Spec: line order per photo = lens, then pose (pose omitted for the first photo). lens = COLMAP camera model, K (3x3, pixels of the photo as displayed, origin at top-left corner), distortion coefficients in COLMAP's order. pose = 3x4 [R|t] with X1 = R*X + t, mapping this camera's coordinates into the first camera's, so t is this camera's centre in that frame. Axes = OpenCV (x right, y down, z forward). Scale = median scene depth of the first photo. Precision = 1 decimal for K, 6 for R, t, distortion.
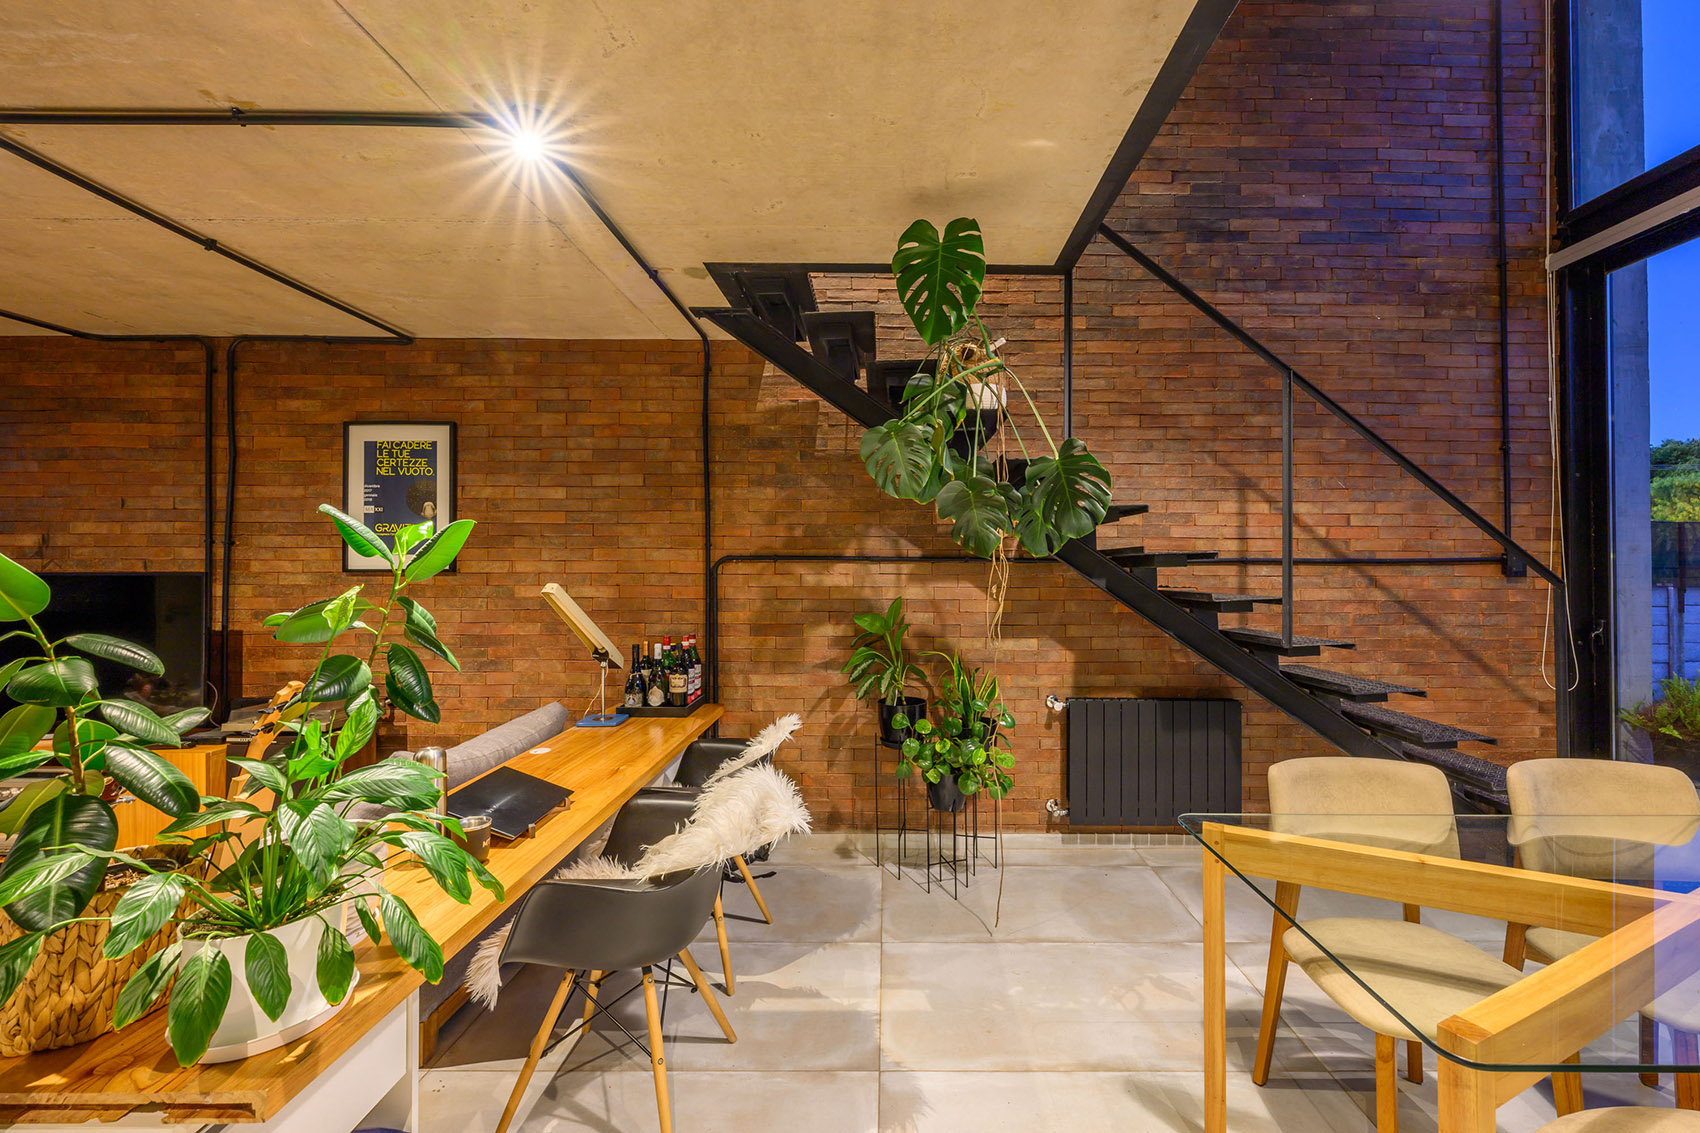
lens RADIAL K [[687.7, 0, 887.5], [0, 687.7, 553.6], [0, 0, 1]] dist [-0.000816, -0.000217]
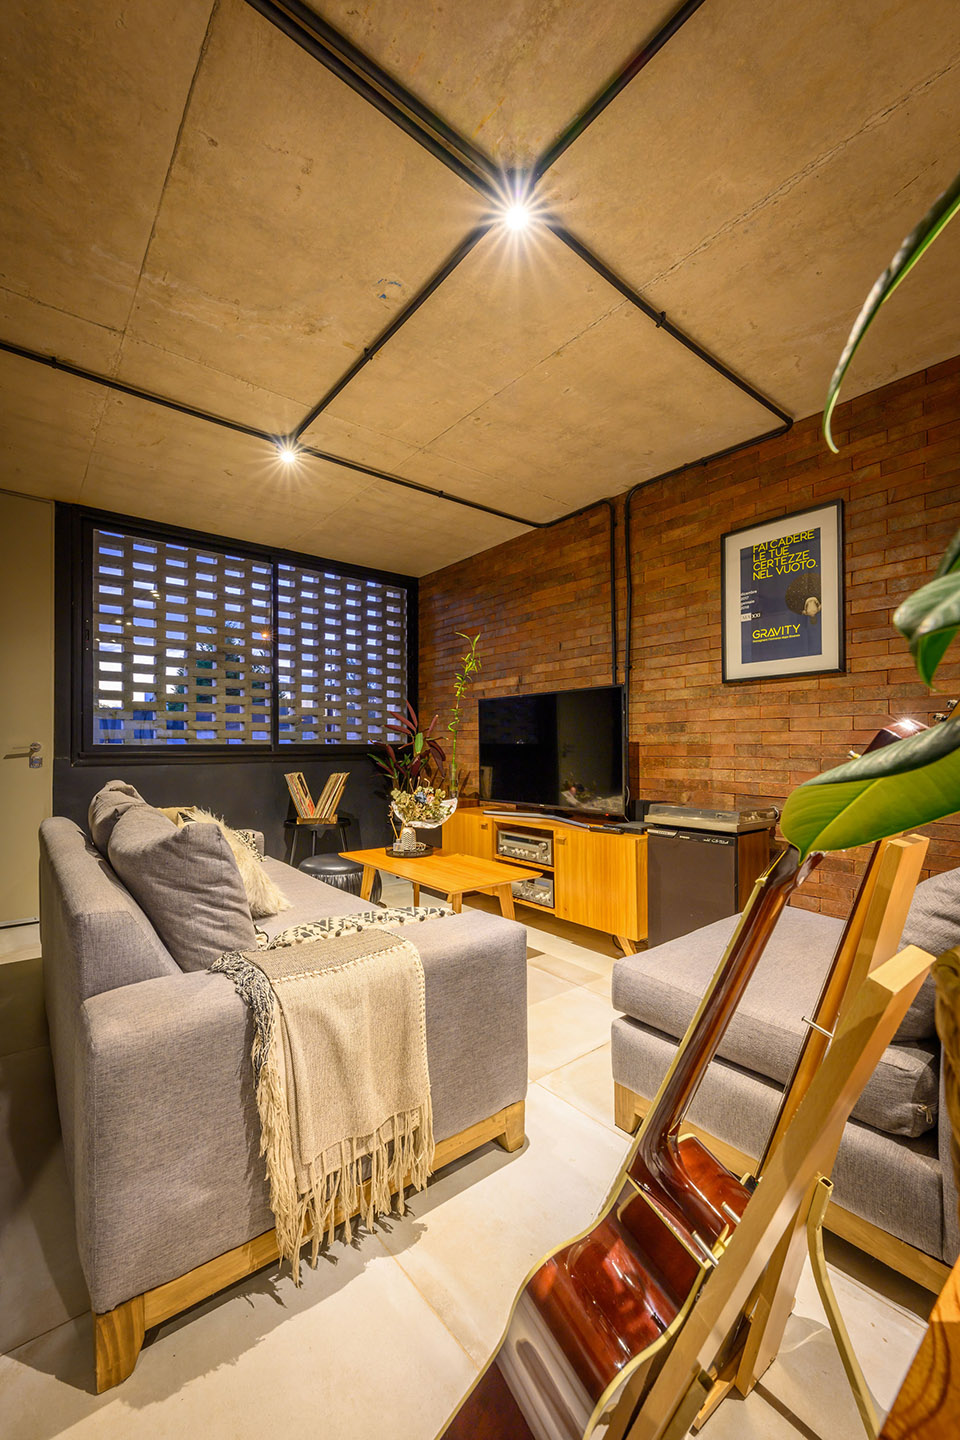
lens RADIAL K [[576.3, 0, 480.4], [0, 576.3, 742.6], [0, 0, 1]] dist [0.000680, 0.000240]
pose [[0.629039, -0.008359, -0.777329, -0.147621], [0.014697, 0.999891, 0.001141, 0.045074], [0.777235, -0.012142, 0.629094, 0.076802]]
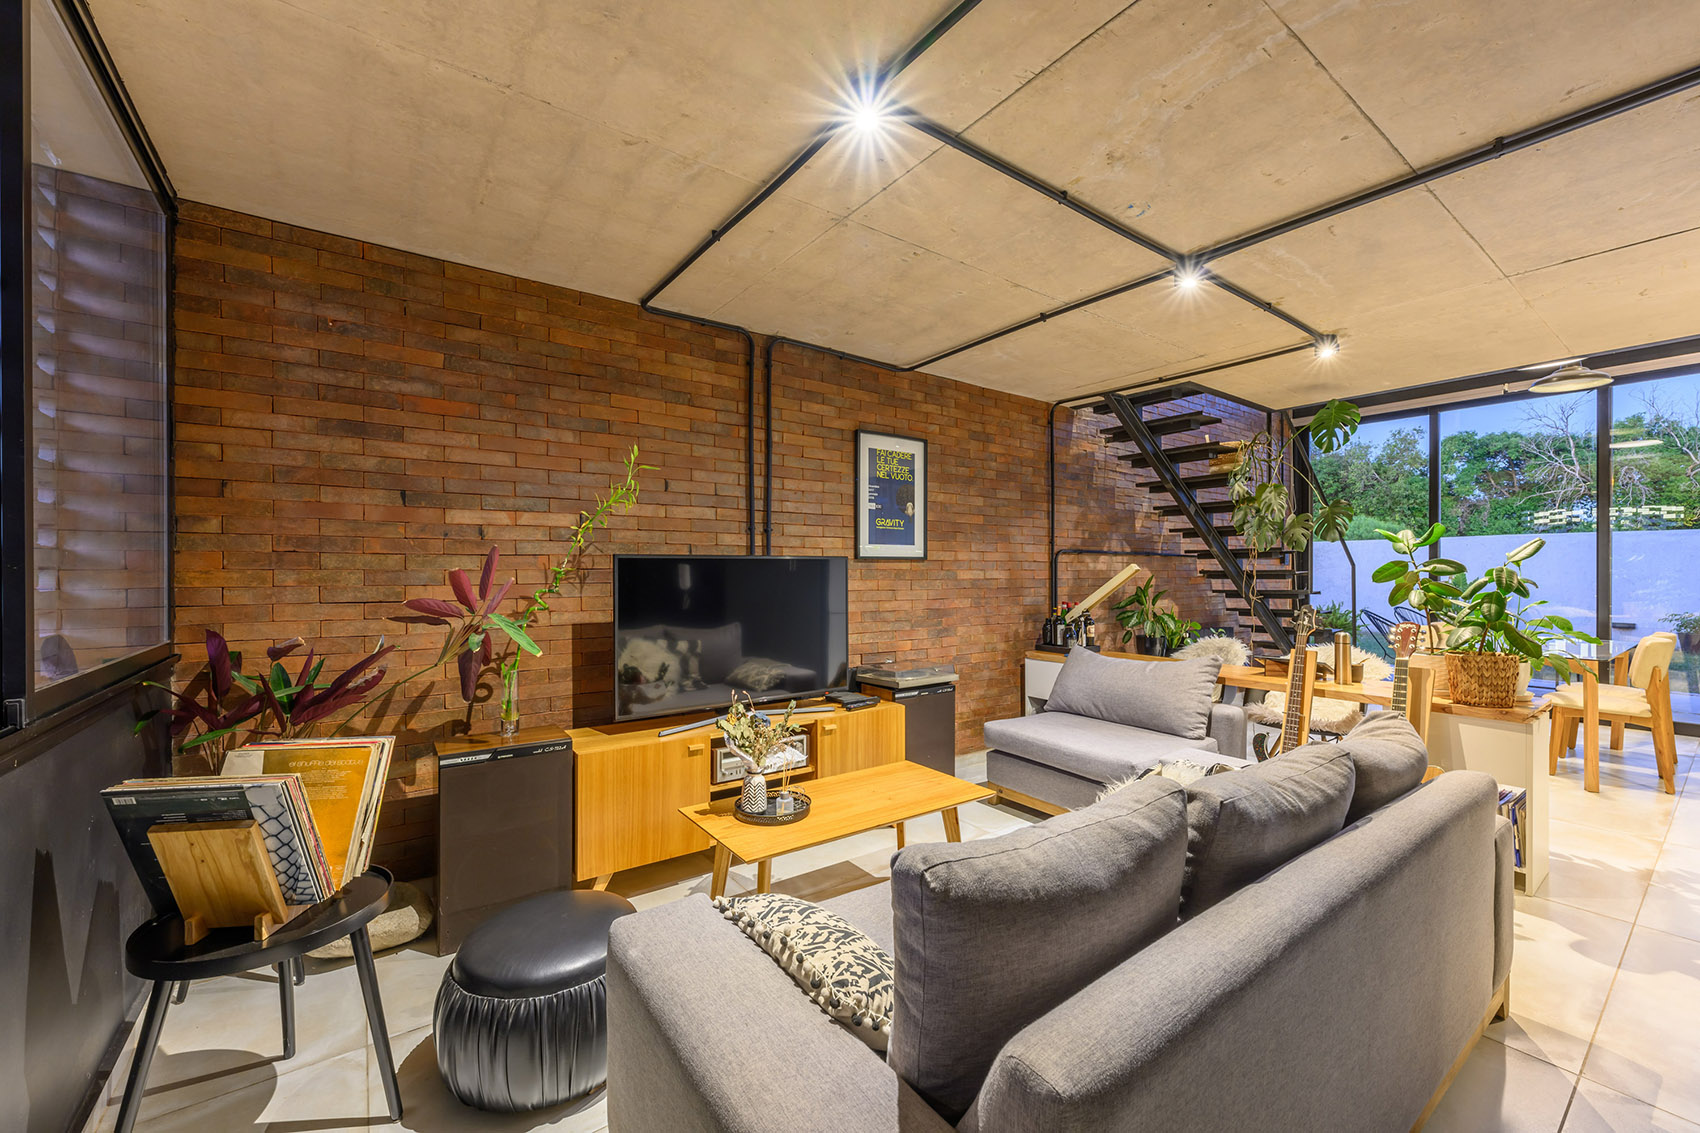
lens RADIAL K [[680.3, 0, 842.4], [0, 680.3, 570.1], [0, 0, 1]] dist [0.000680, 0.000240]
pose [[0.807853, -0.001907, 0.589382, -0.618905], [-0.006648, 0.999902, 0.012347, 0.013316], [-0.589347, -0.013892, 0.807760, 0.034093]]
